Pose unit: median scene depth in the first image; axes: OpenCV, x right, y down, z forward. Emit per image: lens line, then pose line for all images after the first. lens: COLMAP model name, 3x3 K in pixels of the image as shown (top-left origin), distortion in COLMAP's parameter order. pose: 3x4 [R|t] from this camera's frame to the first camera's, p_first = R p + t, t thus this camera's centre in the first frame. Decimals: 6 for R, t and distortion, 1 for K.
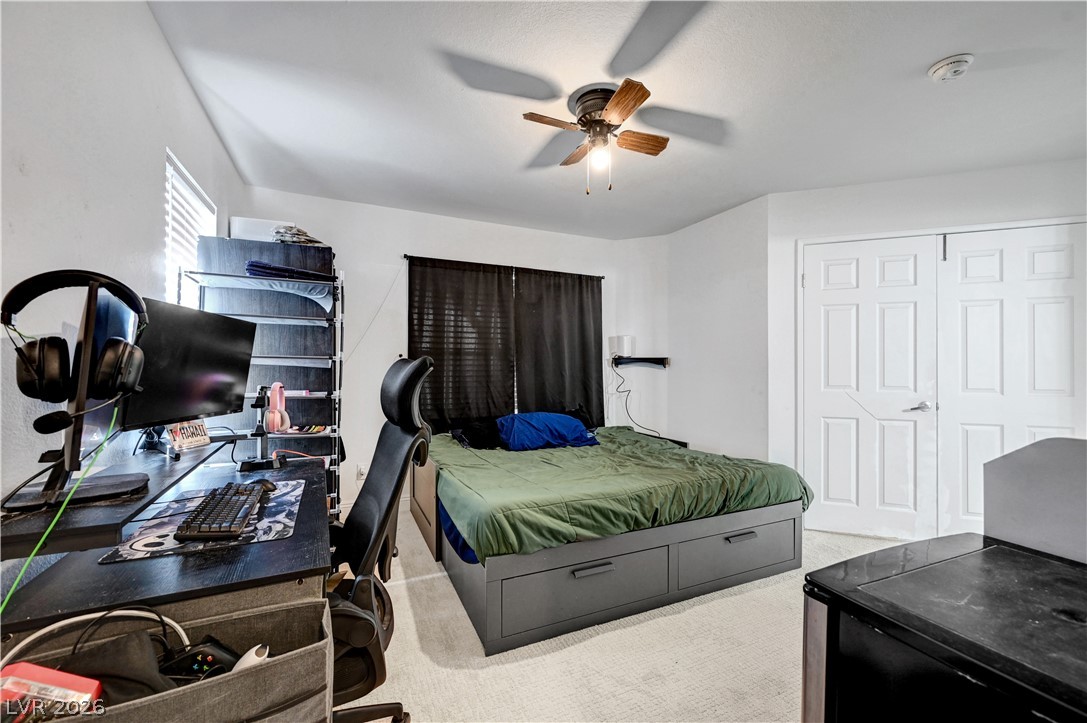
lens RADIAL K [[437.2, 0, 541.5], [0, 437.2, 364.4], [0, 0, 1]] dist [0.001907, 0.000691]
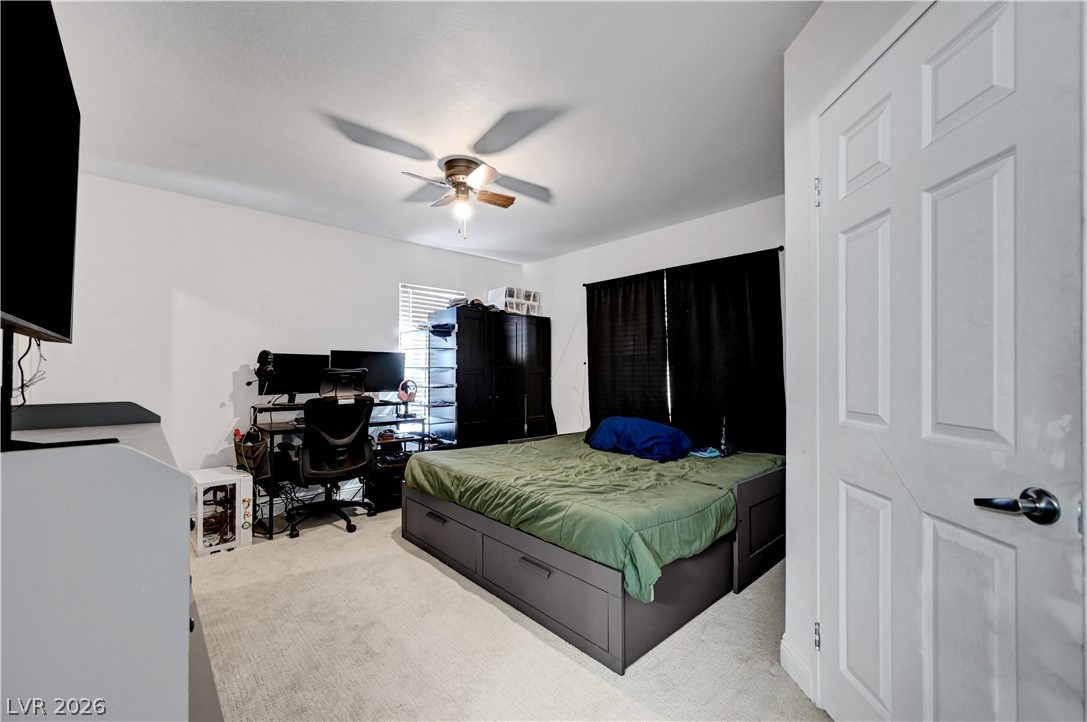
lens RADIAL K [[437.2, 0, 544.6], [0, 437.2, 368.5], [0, 0, 1]] dist [0.001907, 0.000691]
pose [[0.304817, -0.013499, -0.952315, 0.959395], [0.010522, 0.999886, -0.010806, 0.007613], [0.952353, -0.006727, 0.304924, 0.560791]]
